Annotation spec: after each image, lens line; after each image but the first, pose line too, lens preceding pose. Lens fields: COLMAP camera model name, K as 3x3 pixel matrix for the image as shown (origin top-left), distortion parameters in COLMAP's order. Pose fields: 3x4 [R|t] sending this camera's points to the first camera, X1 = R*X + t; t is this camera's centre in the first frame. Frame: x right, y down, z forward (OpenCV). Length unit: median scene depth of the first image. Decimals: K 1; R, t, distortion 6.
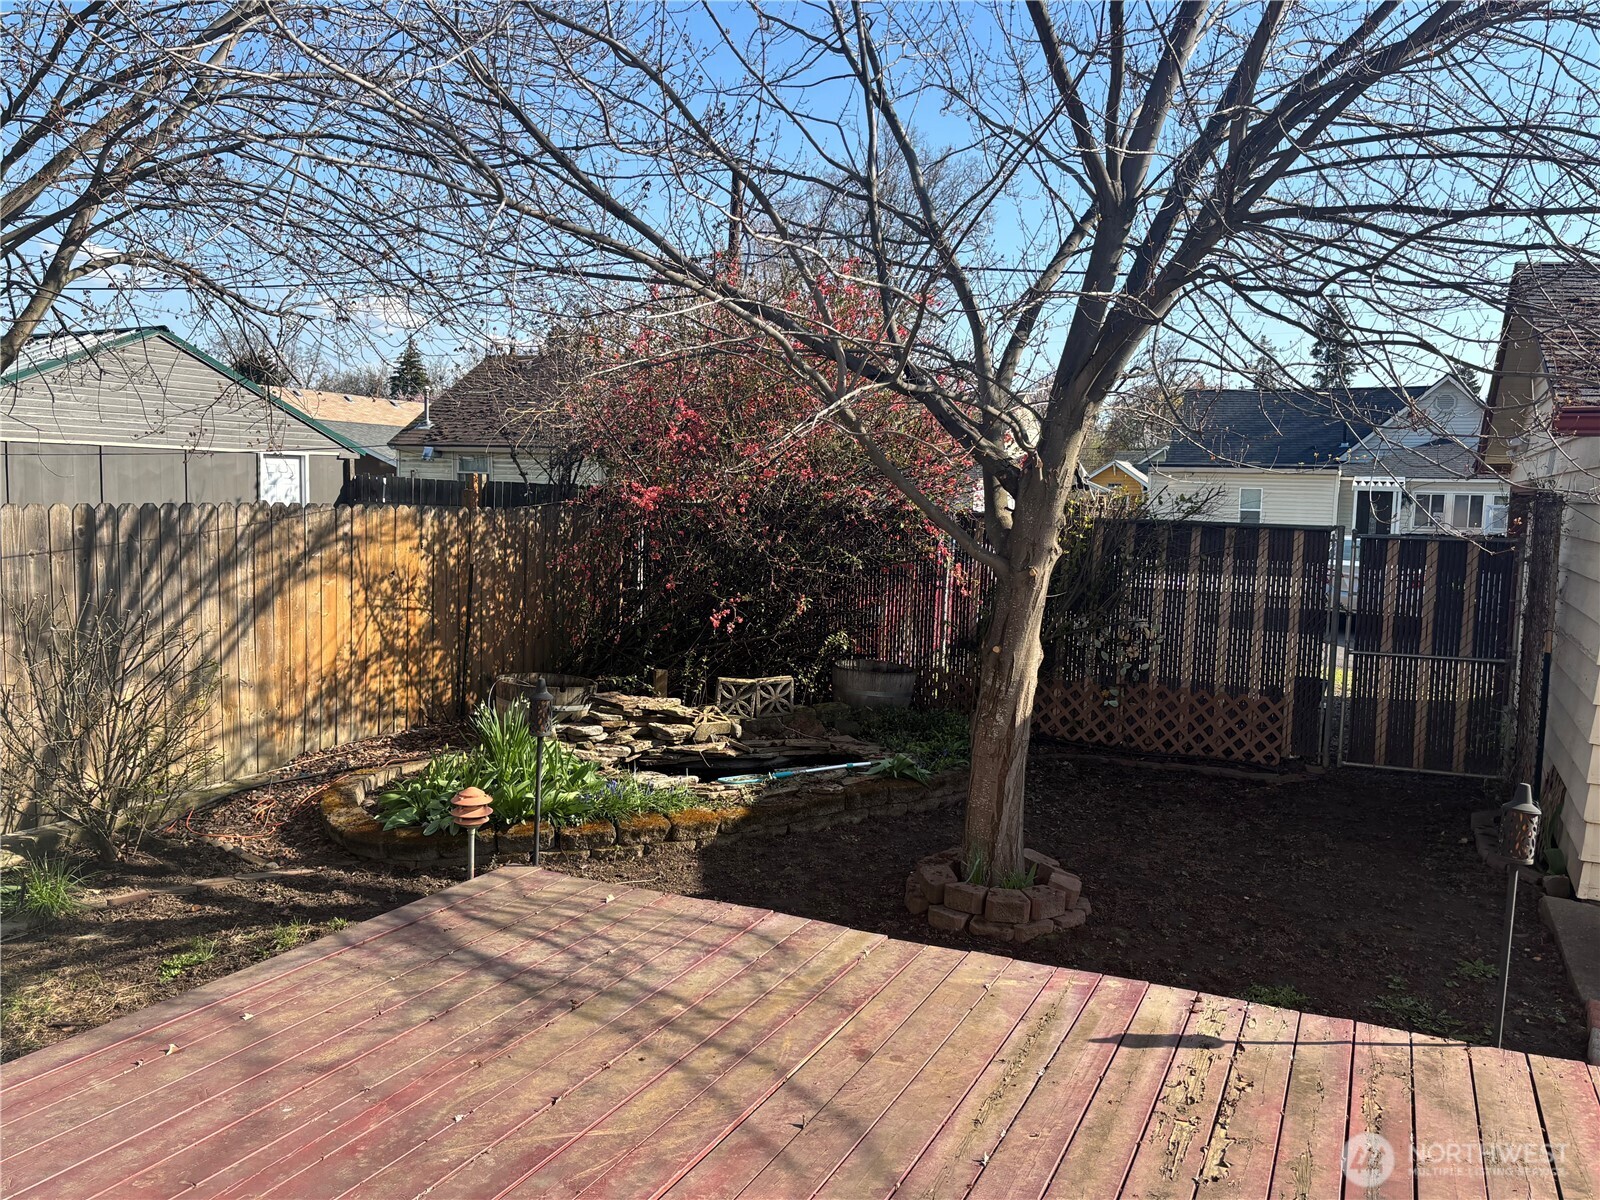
lens RADIAL K [[1275.8, 0, 801.0], [0, 1275.8, 599.9], [0, 0, 1]] dist [0.033801, -0.011445]
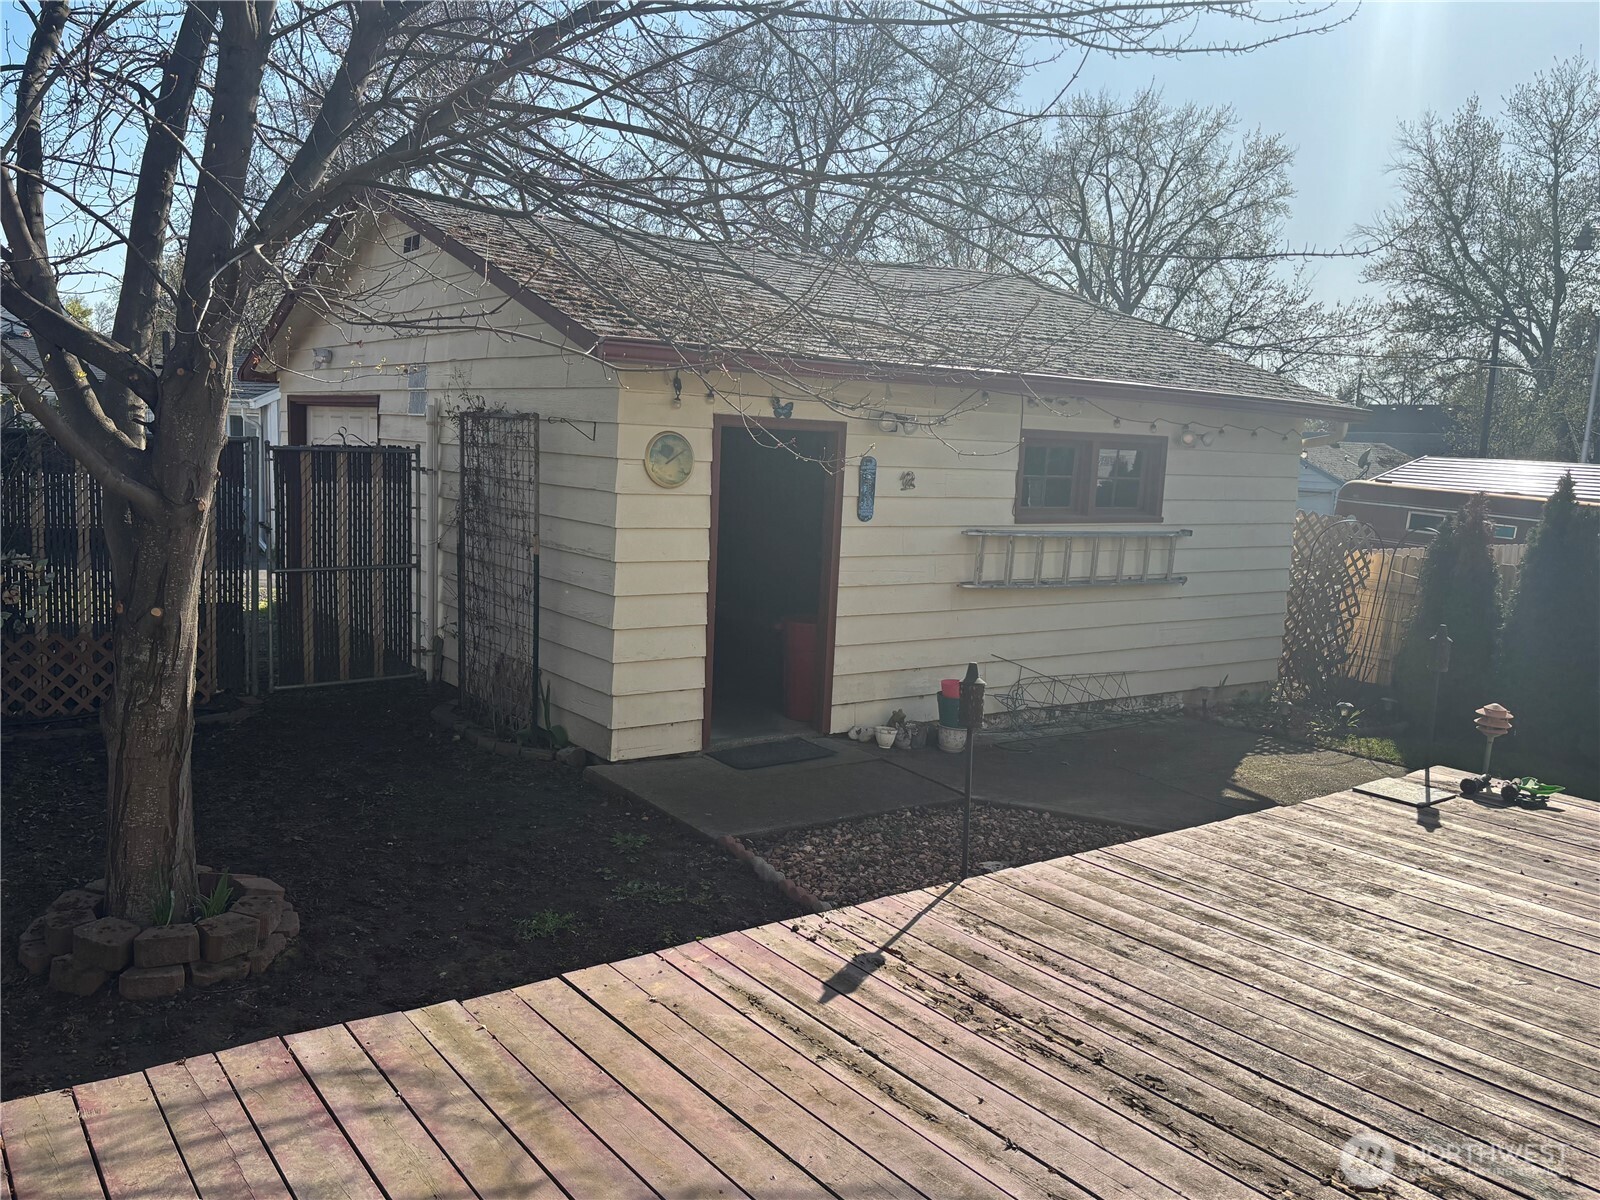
lens RADIAL K [[1275.8, 0, 799.0], [0, 1275.8, 602.0], [0, 0, 1]] dist [0.033801, -0.011445]
pose [[0.486003, -0.115830, 0.866248, -0.312435], [0.046908, 0.993207, 0.106489, -0.029422], [-0.872698, -0.011120, 0.488134, 0.301743]]
